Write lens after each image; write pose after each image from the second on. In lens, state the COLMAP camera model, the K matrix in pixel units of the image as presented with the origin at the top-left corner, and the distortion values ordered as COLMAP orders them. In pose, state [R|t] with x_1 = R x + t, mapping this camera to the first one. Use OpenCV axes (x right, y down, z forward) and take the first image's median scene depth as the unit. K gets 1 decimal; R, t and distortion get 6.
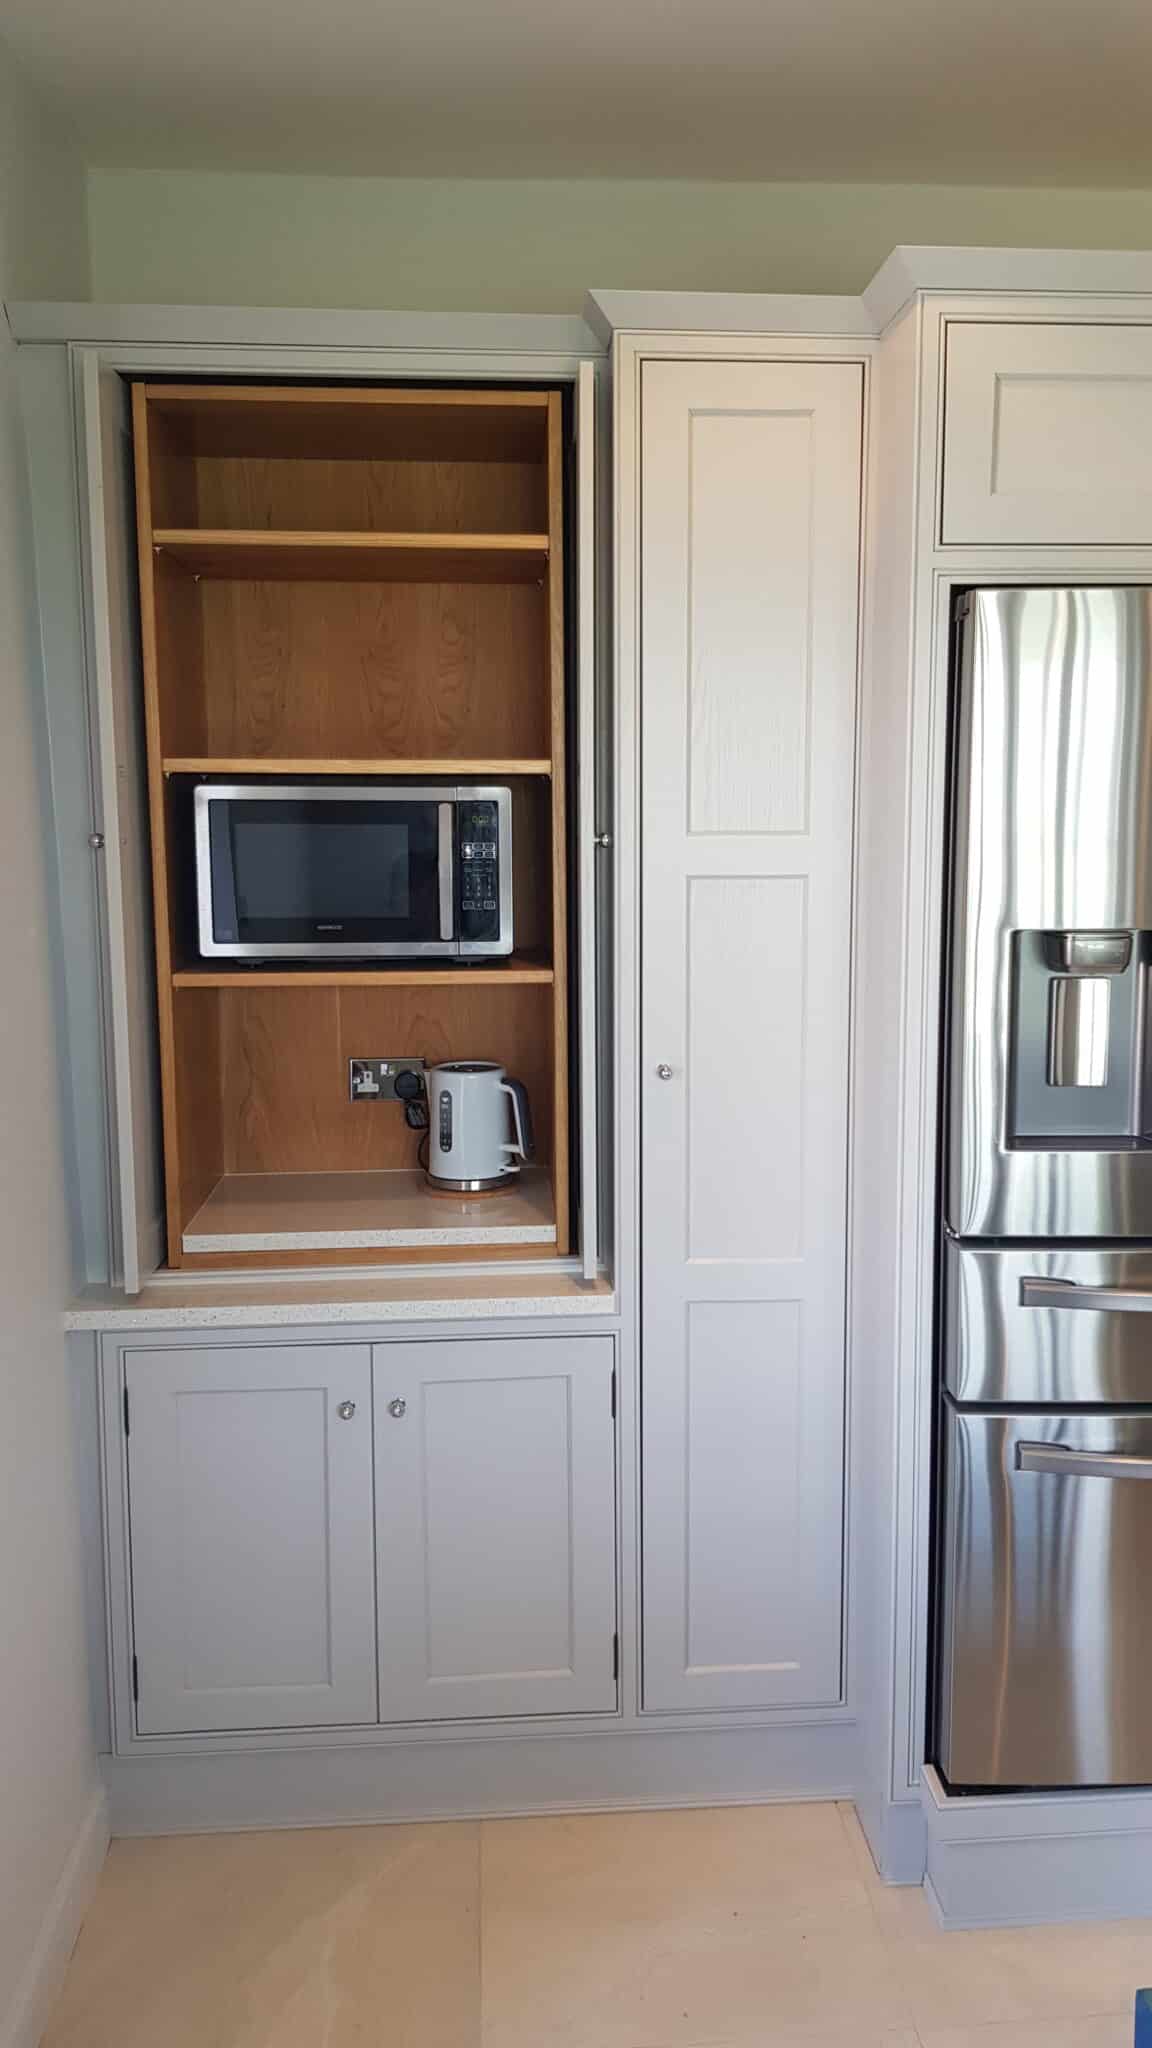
lens RADIAL K [[1517.3, 0, 560.2], [0, 1517.3, 970.7], [0, 0, 1]] dist [0.022549, -0.001781]
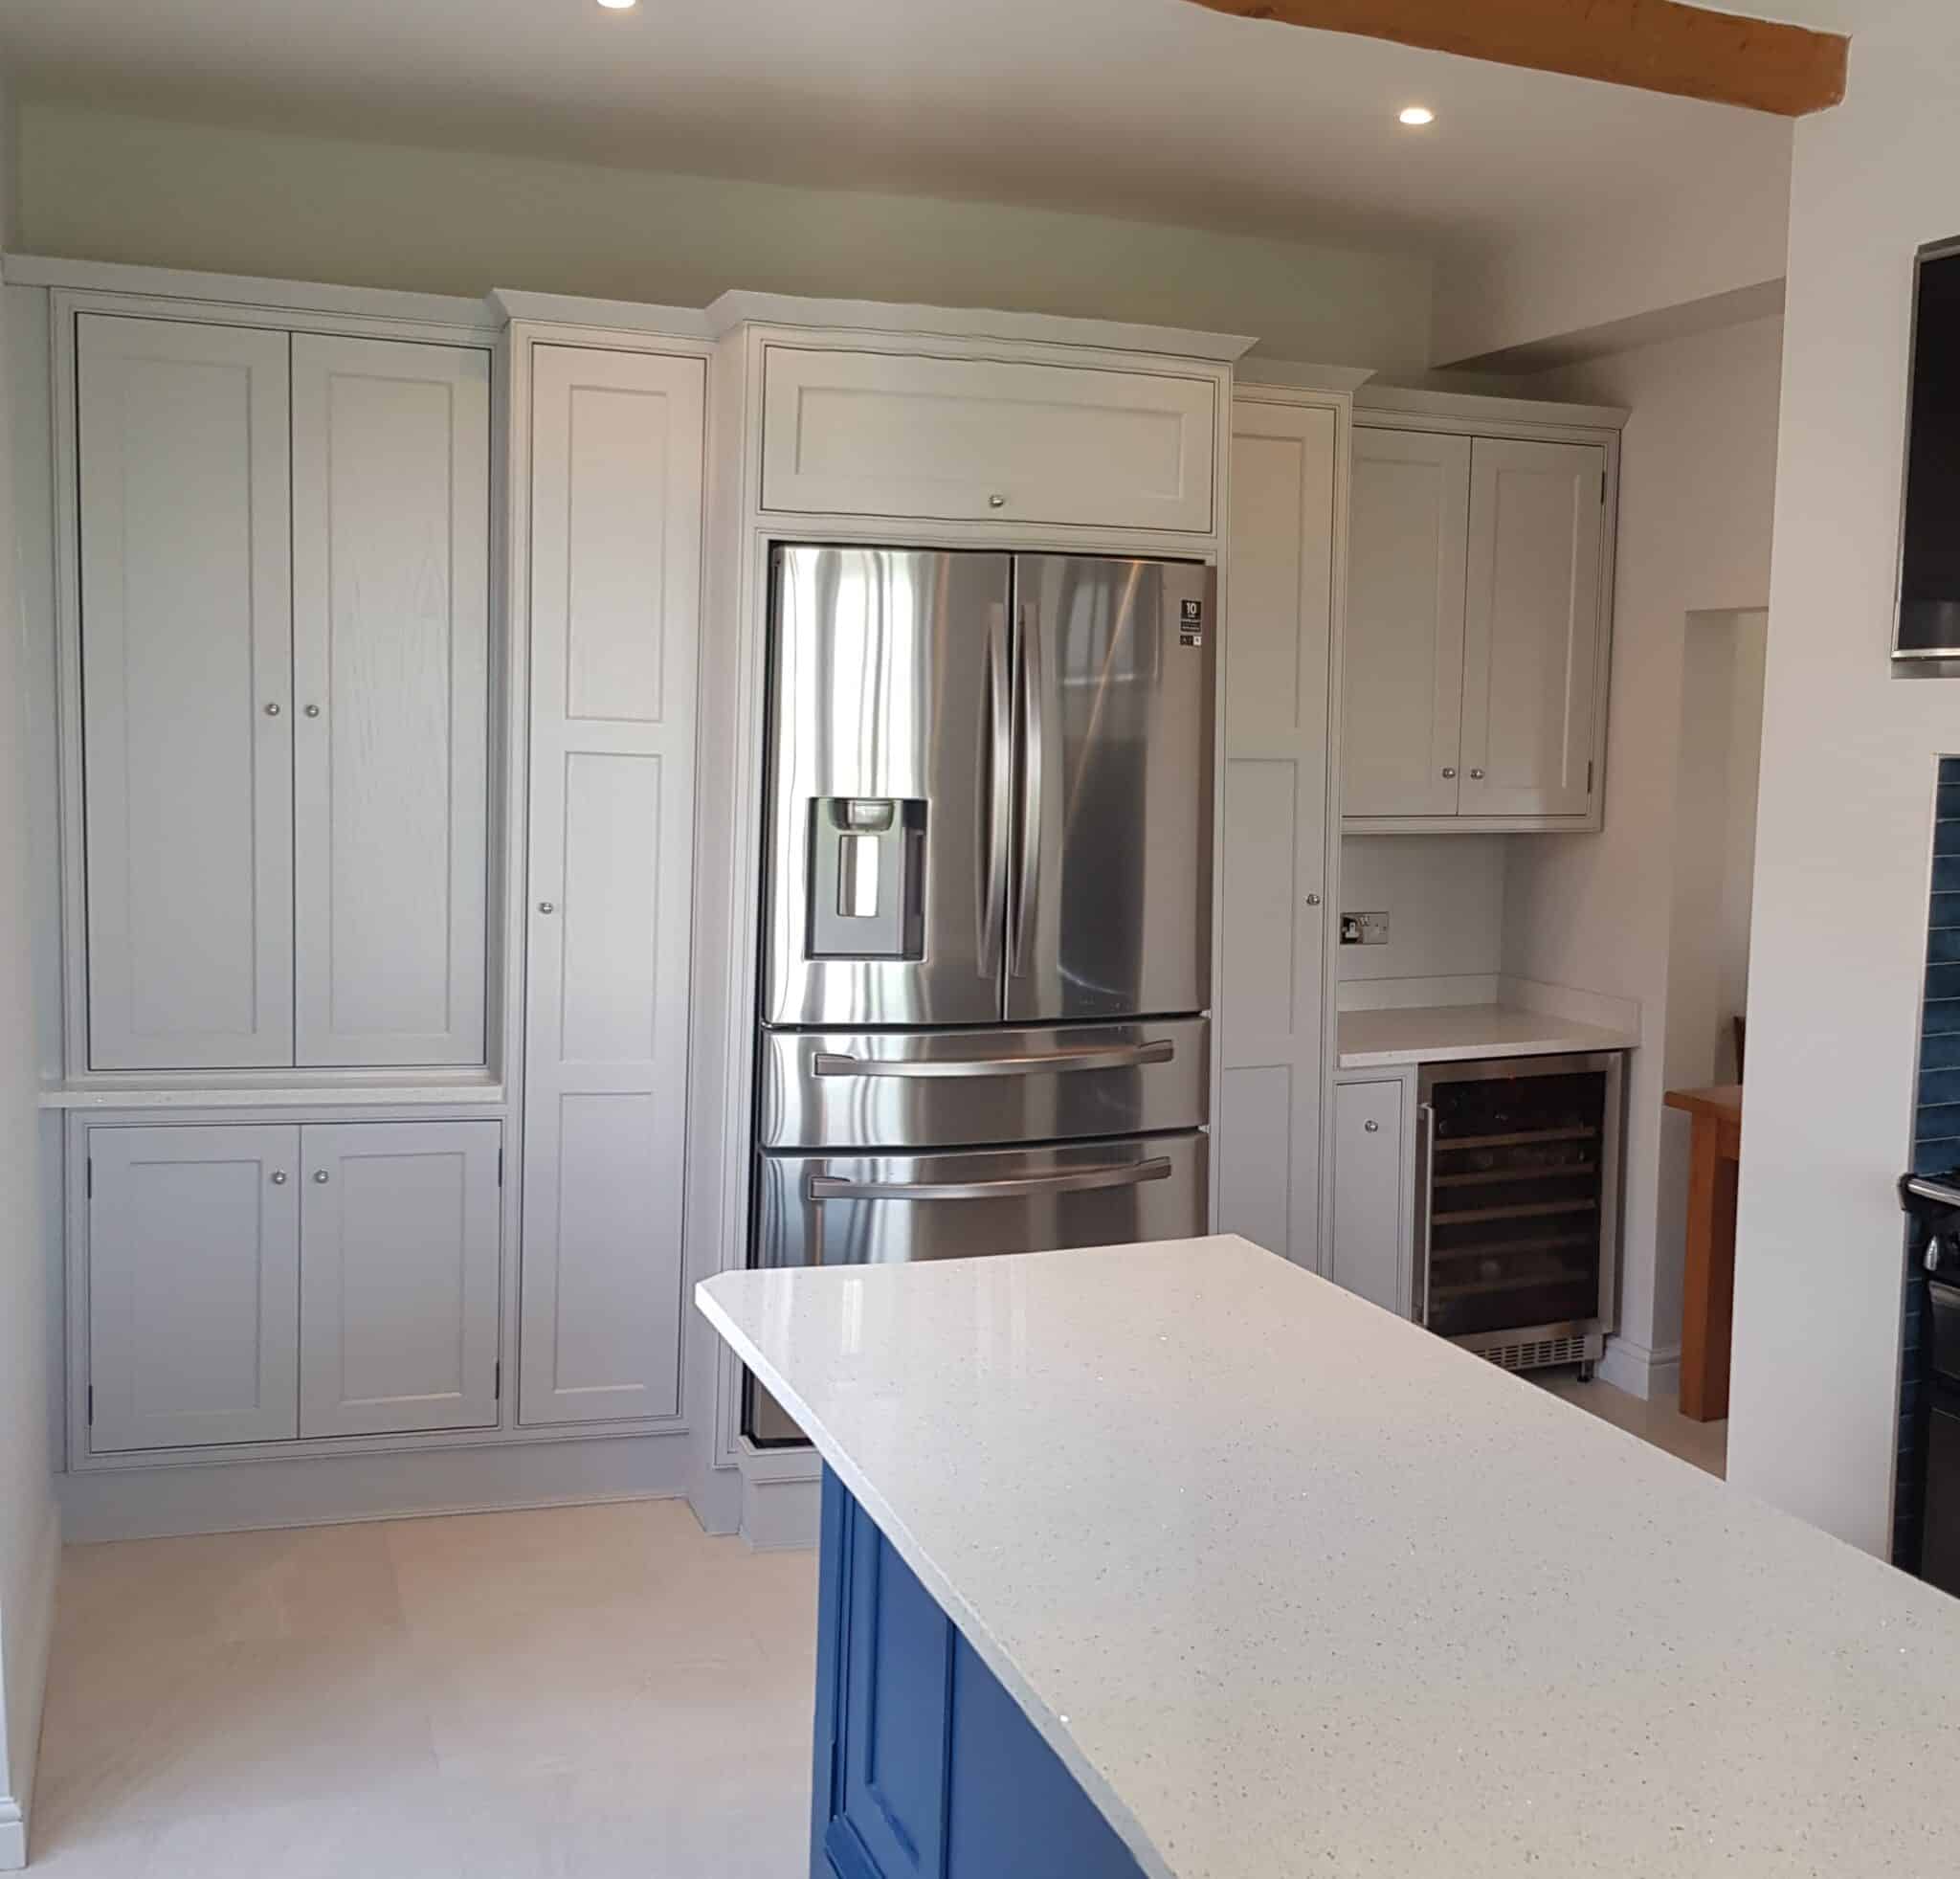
lens RADIAL K [[2205.3, 0, 980.0], [0, 2205.3, 939.5], [0, 0, 1]] dist [0.053333, -0.015238]
pose [[0.941971, 0.011271, 0.335504, -0.211525], [-0.006252, 0.999852, -0.016036, 0.124479], [-0.335635, 0.013008, 0.941902, -0.869052]]
